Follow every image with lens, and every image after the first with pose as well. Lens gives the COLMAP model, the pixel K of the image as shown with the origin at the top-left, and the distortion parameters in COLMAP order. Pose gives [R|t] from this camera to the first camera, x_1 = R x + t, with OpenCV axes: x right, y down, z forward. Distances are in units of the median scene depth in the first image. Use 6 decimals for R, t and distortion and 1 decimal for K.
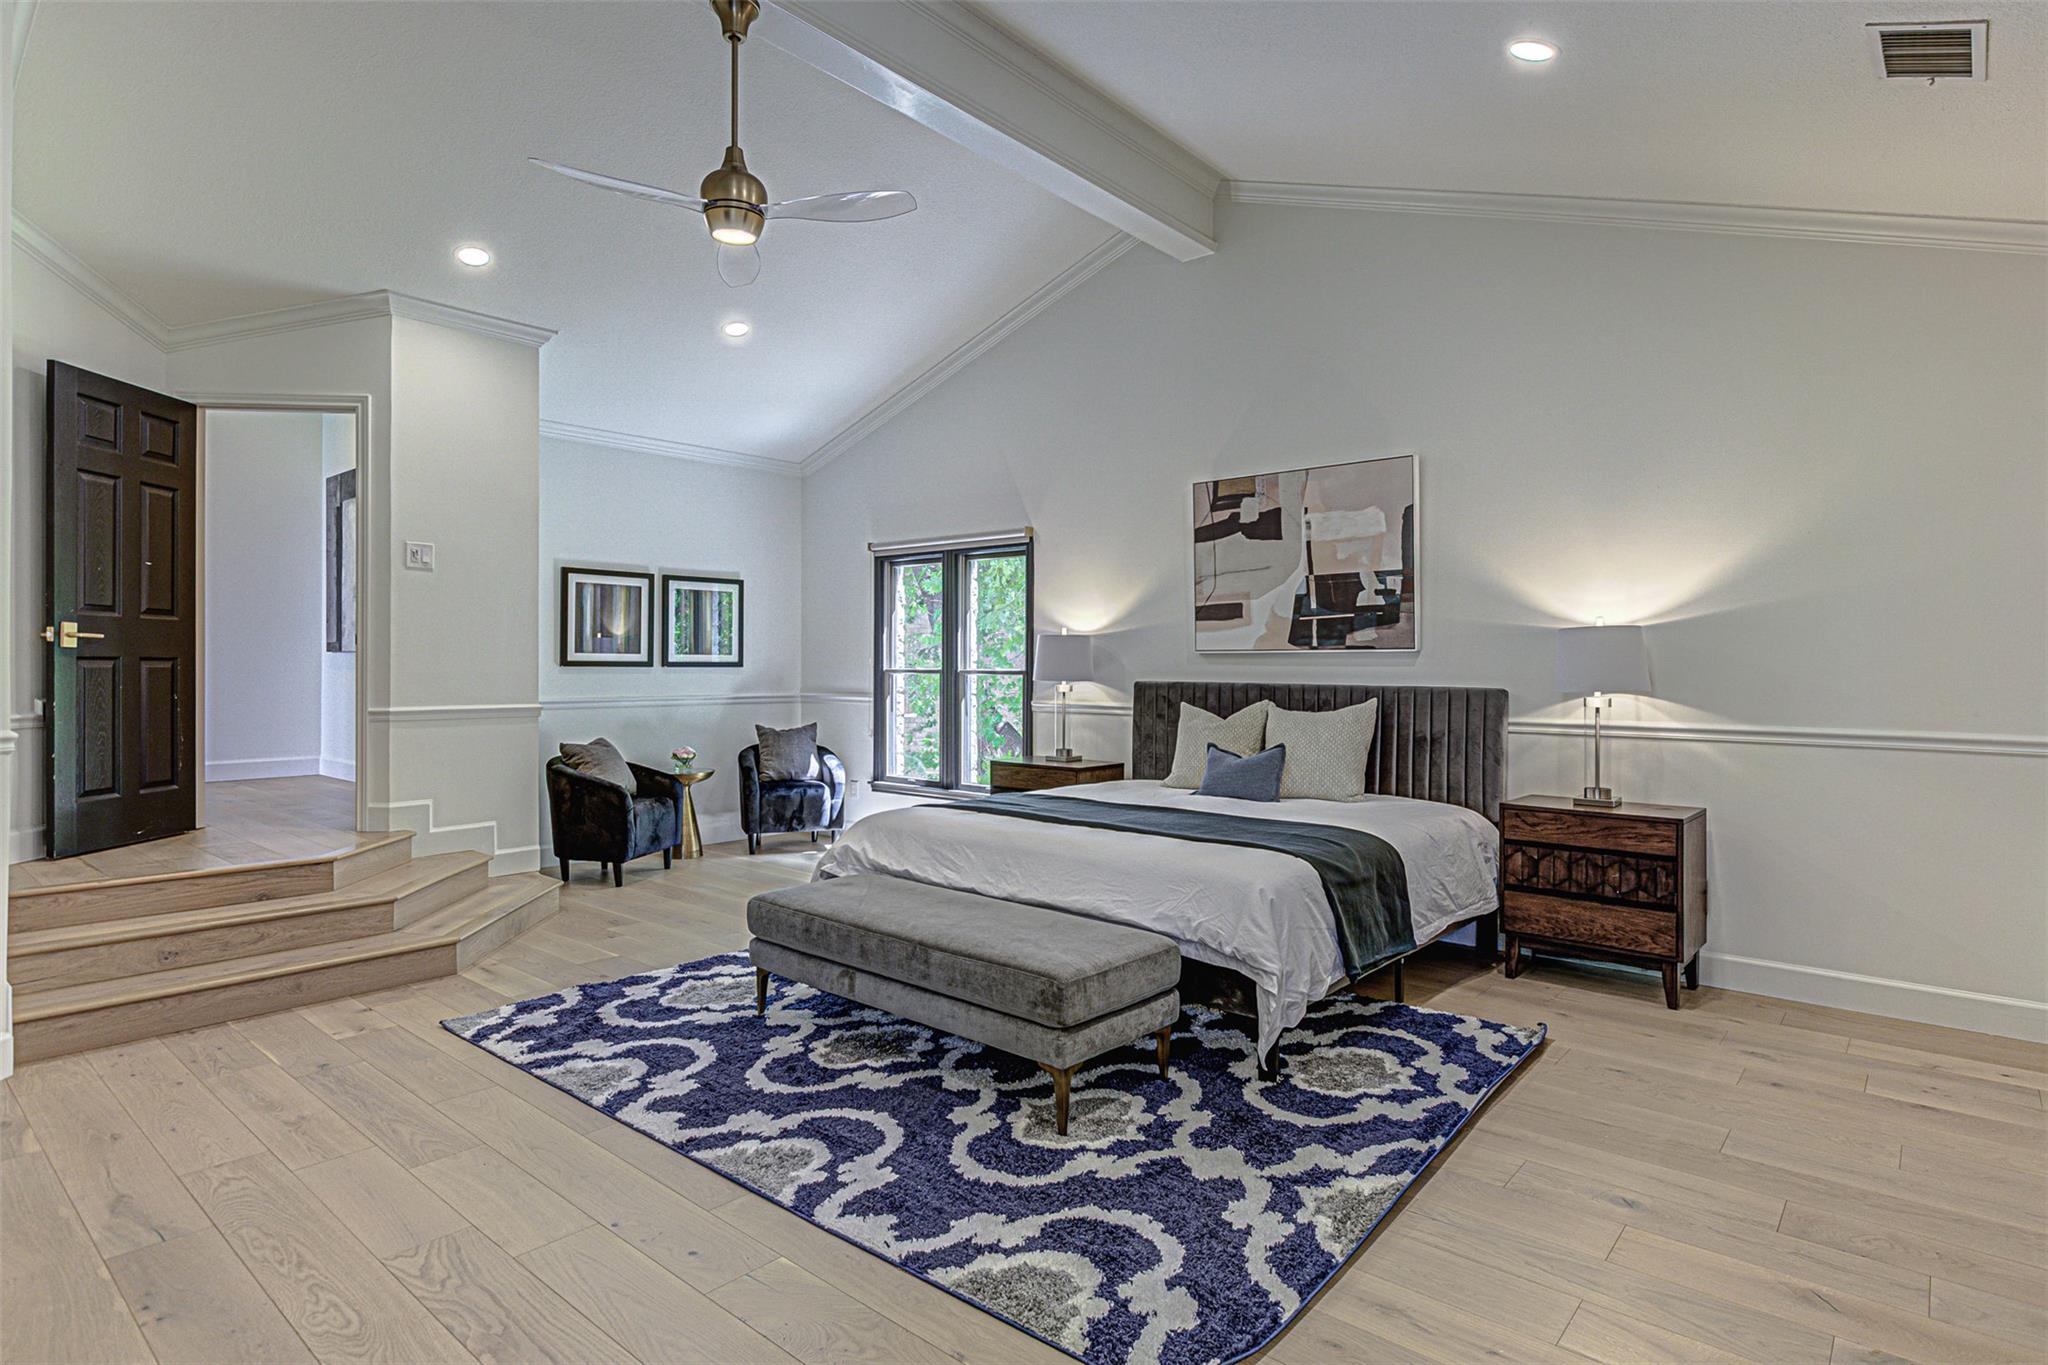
lens RADIAL K [[1070.1, 0, 1016.6], [0, 1070.1, 677.8], [0, 0, 1]] dist [-0.005097, 0.005007]
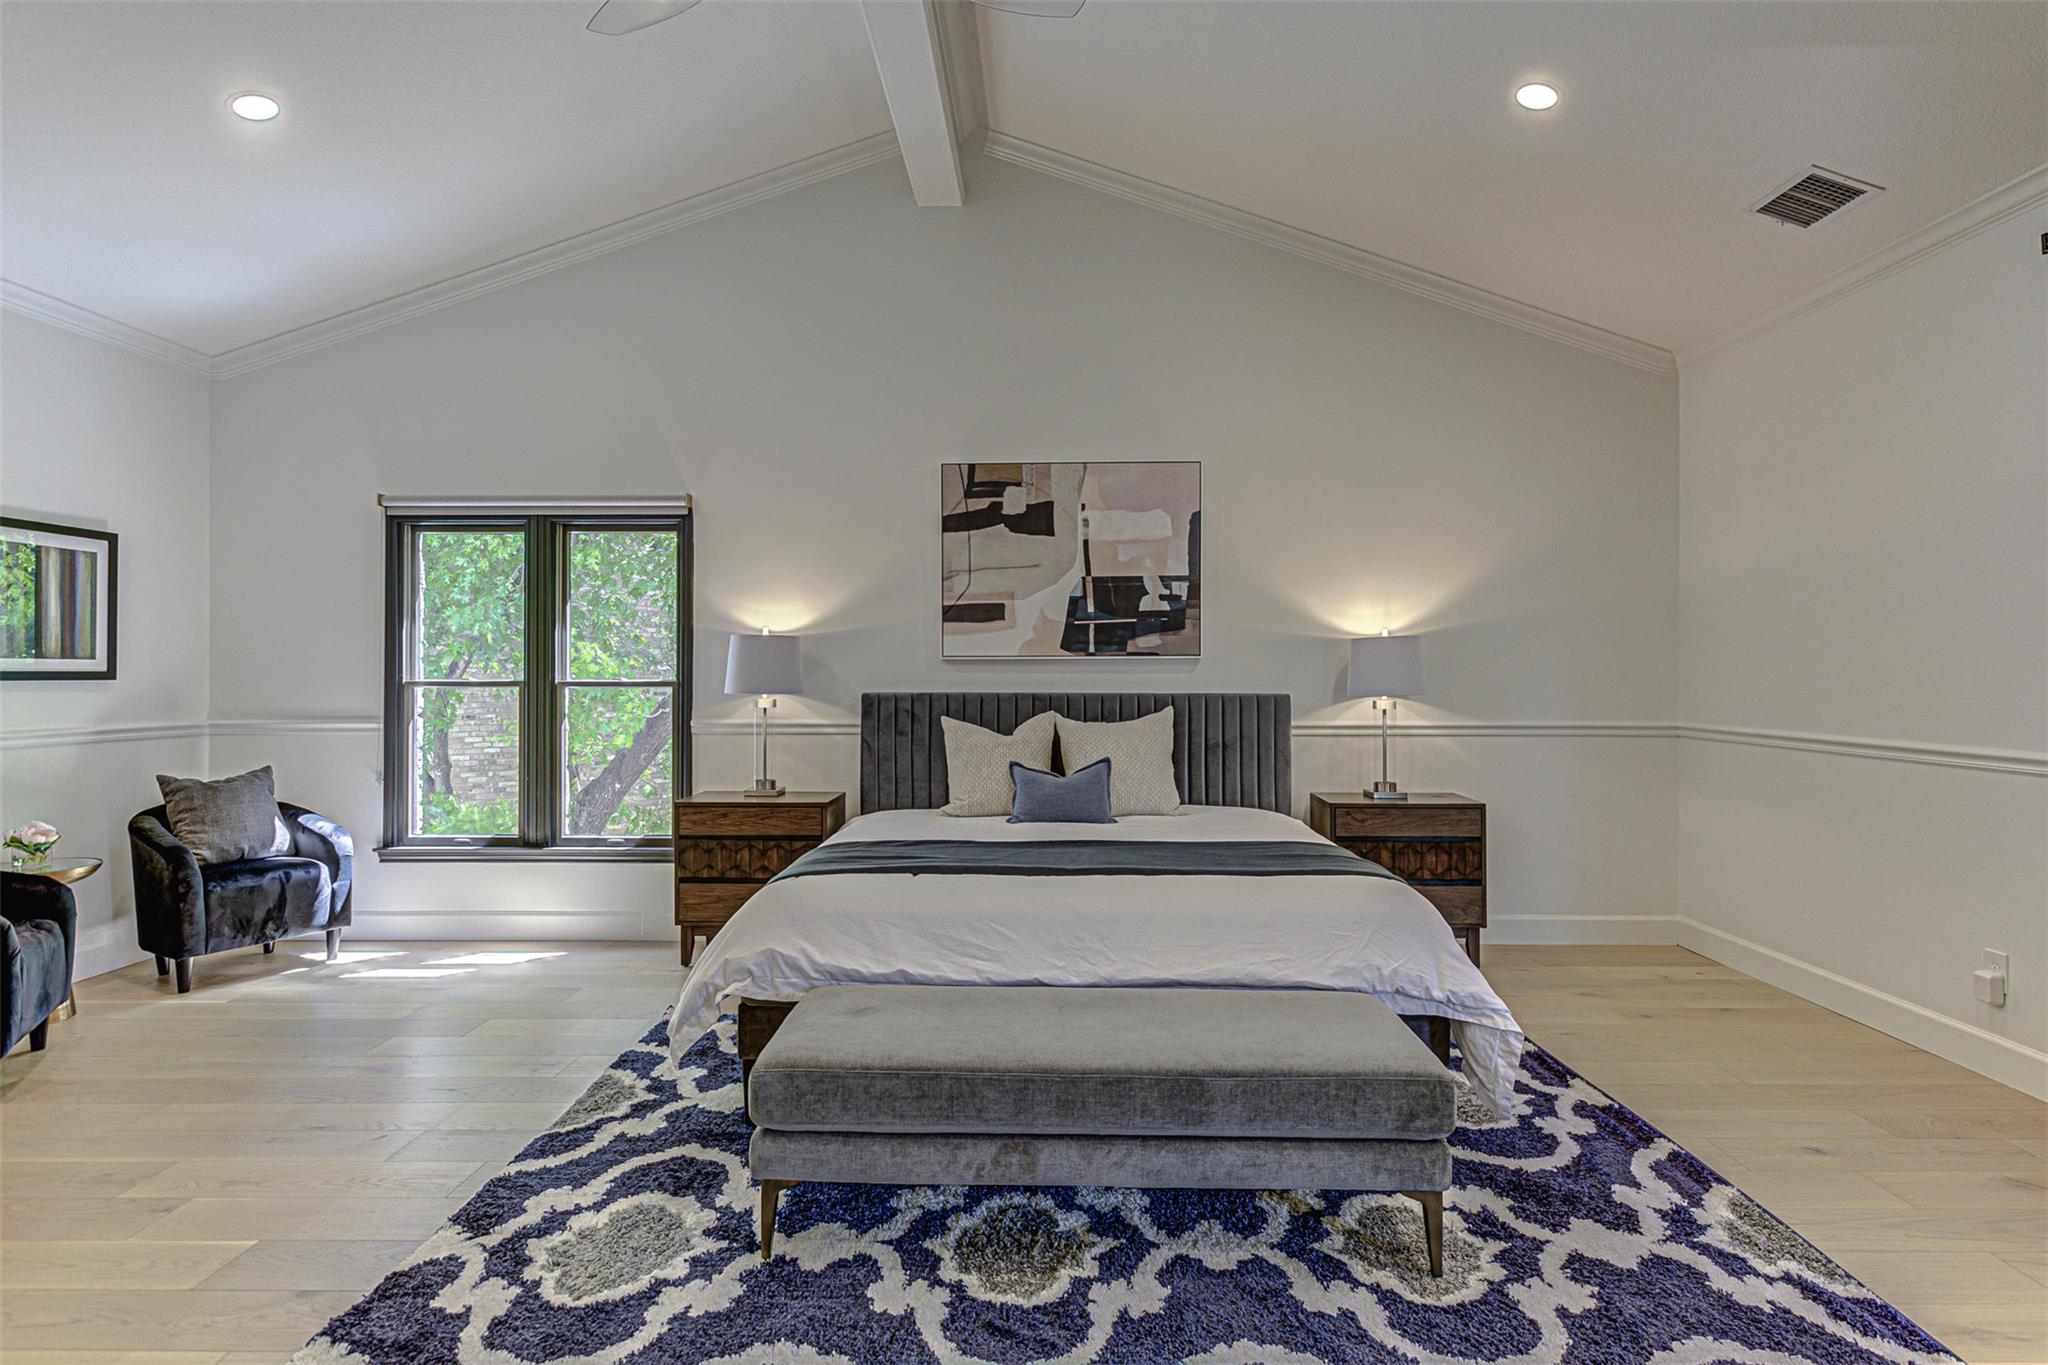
lens RADIAL K [[1070.1, 0, 1032.6], [0, 1070.1, 668.5], [0, 0, 1]] dist [-0.005097, 0.005007]
pose [[0.762332, -0.000165, 0.647186, -0.373024], [0.011794, 0.999837, -0.013637, -0.003084], [-0.647078, 0.018029, 0.762211, 0.322994]]
